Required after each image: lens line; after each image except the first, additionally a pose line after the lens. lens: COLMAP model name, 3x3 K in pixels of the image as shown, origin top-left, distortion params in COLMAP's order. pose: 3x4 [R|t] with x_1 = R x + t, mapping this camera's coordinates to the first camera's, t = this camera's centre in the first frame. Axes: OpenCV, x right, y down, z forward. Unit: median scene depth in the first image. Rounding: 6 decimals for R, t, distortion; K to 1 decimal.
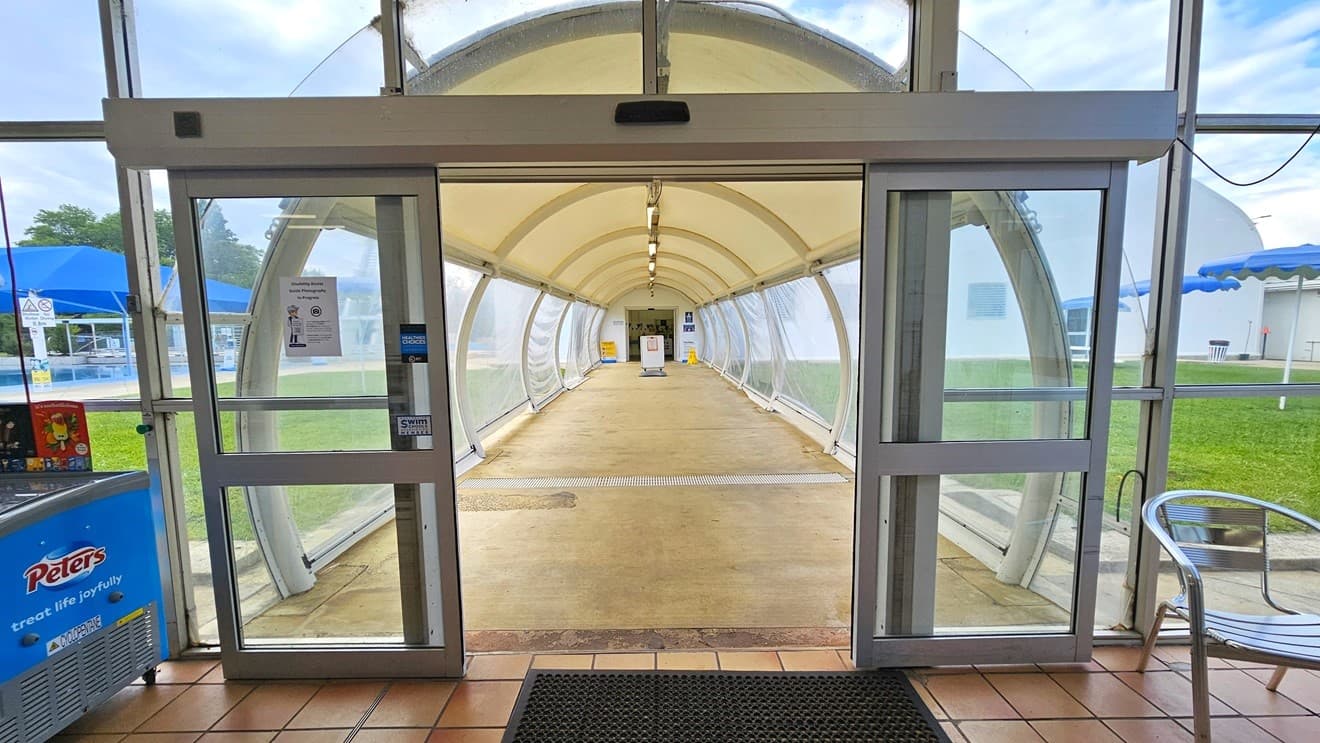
lens RADIAL K [[544.6, 0, 656.1], [0, 544.6, 380.4], [0, 0, 1]] dist [0.004588, -0.000952]
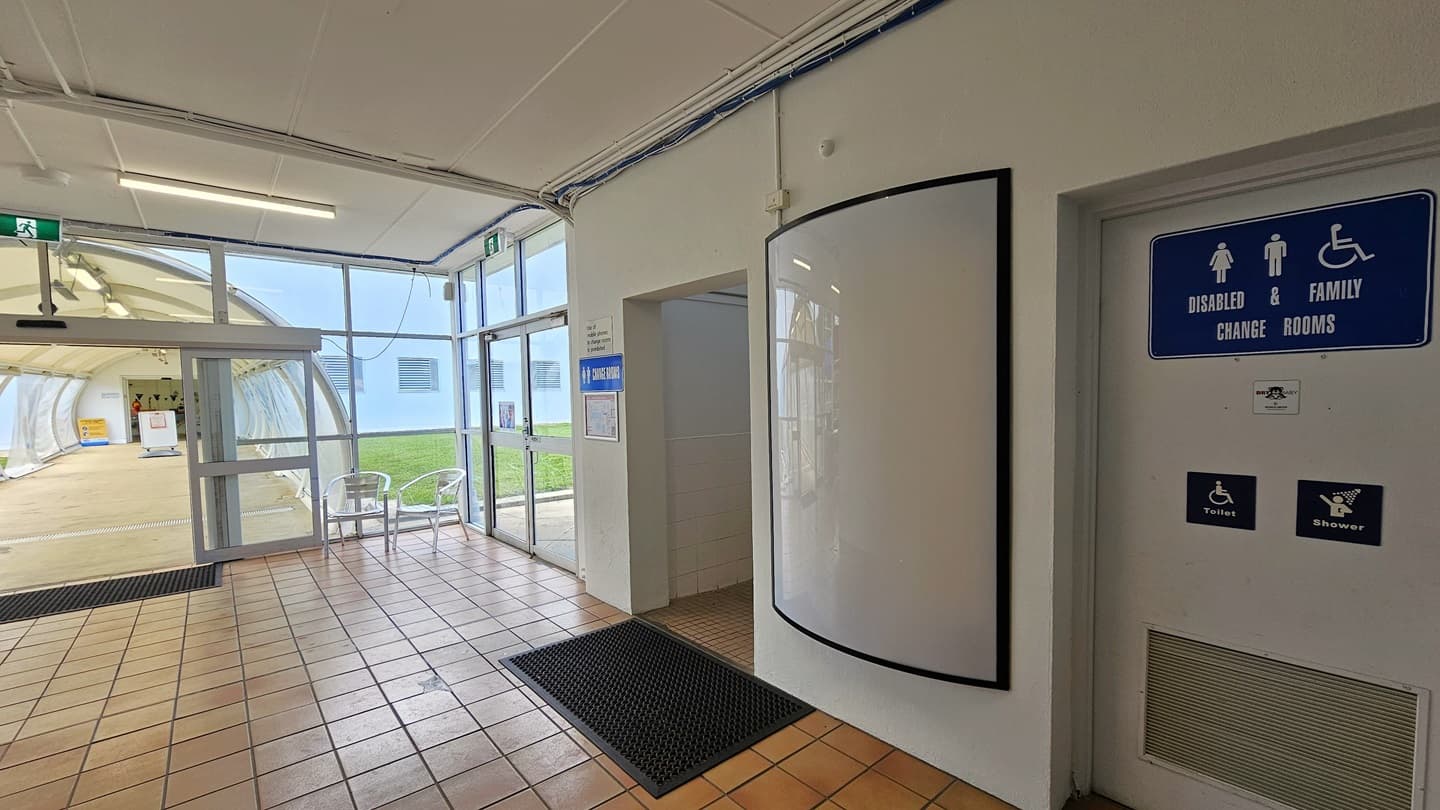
lens RADIAL K [[594.2, 0, 731.5], [0, 594.2, 414.1], [0, 0, 1]] dist [0.004588, -0.000952]
pose [[0.758013, -0.024965, 0.651762, 0.066027], [0.066599, 0.997007, -0.039267, 0.022416], [-0.648831, 0.073172, 0.757407, -0.335239]]
